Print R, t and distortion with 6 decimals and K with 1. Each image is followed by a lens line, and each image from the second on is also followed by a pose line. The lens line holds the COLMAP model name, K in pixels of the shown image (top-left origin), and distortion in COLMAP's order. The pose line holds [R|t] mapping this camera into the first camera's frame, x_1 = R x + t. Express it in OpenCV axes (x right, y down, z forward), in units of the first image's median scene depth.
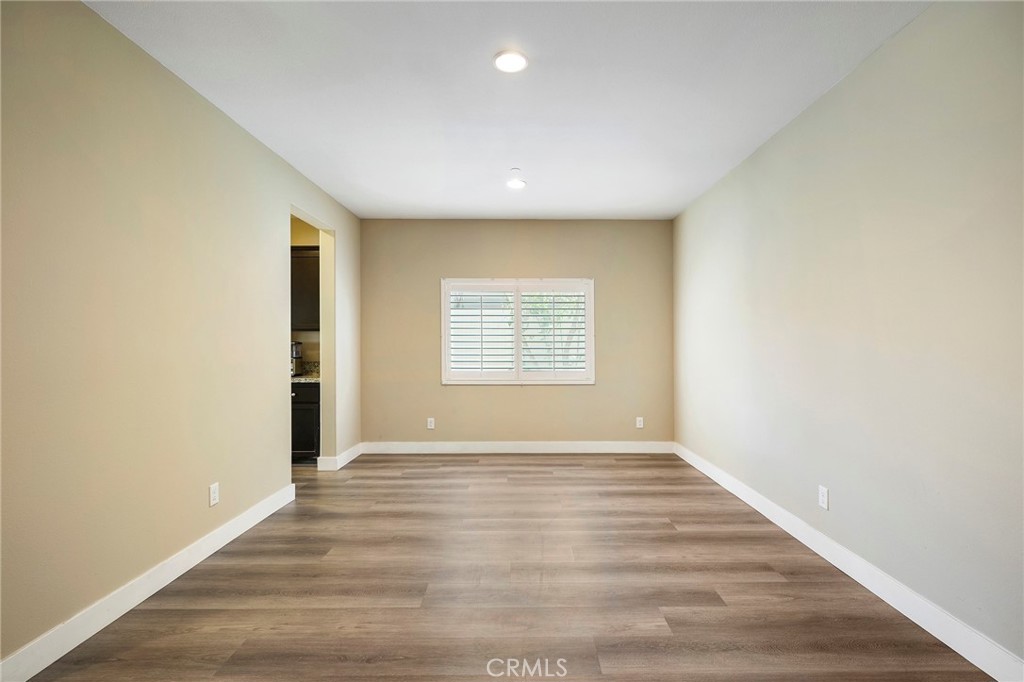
lens RADIAL K [[392.3, 0, 512.0], [0, 392.3, 341.0], [0, 0, 1]] dist [-0.000289, -0.000006]
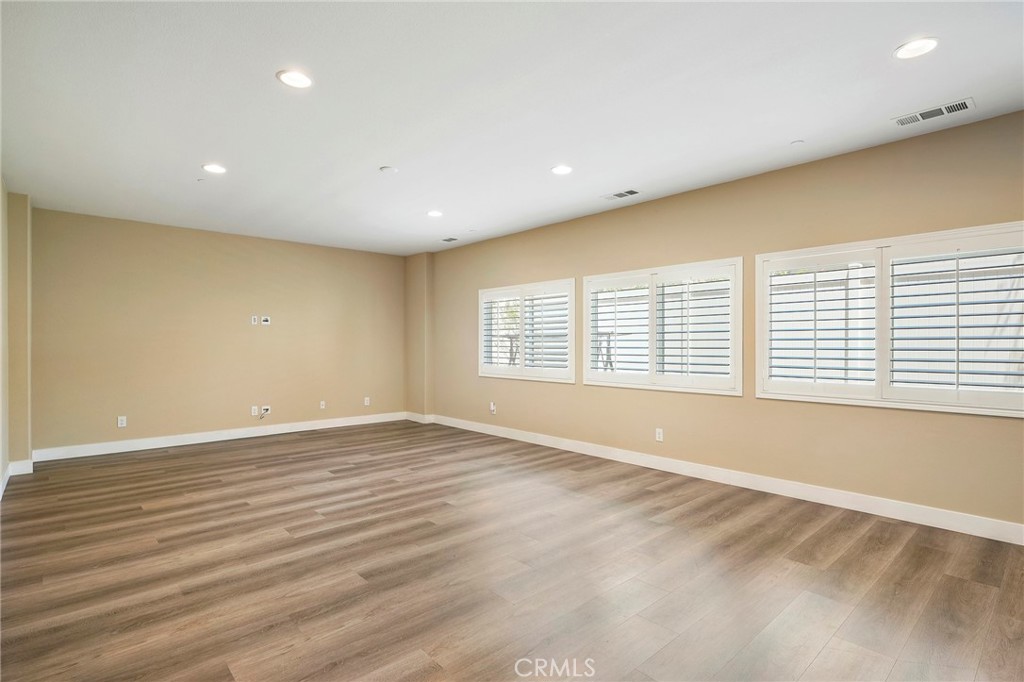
lens RADIAL K [[515.1, 0, 512.0], [0, 515.1, 341.0], [0, 0, 1]] dist [0.001349, -0.000196]
pose [[0.672193, -0.001640, -0.740374, 0.944421], [0.005694, 0.999979, 0.002954, -0.002655], [0.740354, -0.006201, 0.672189, 0.003630]]
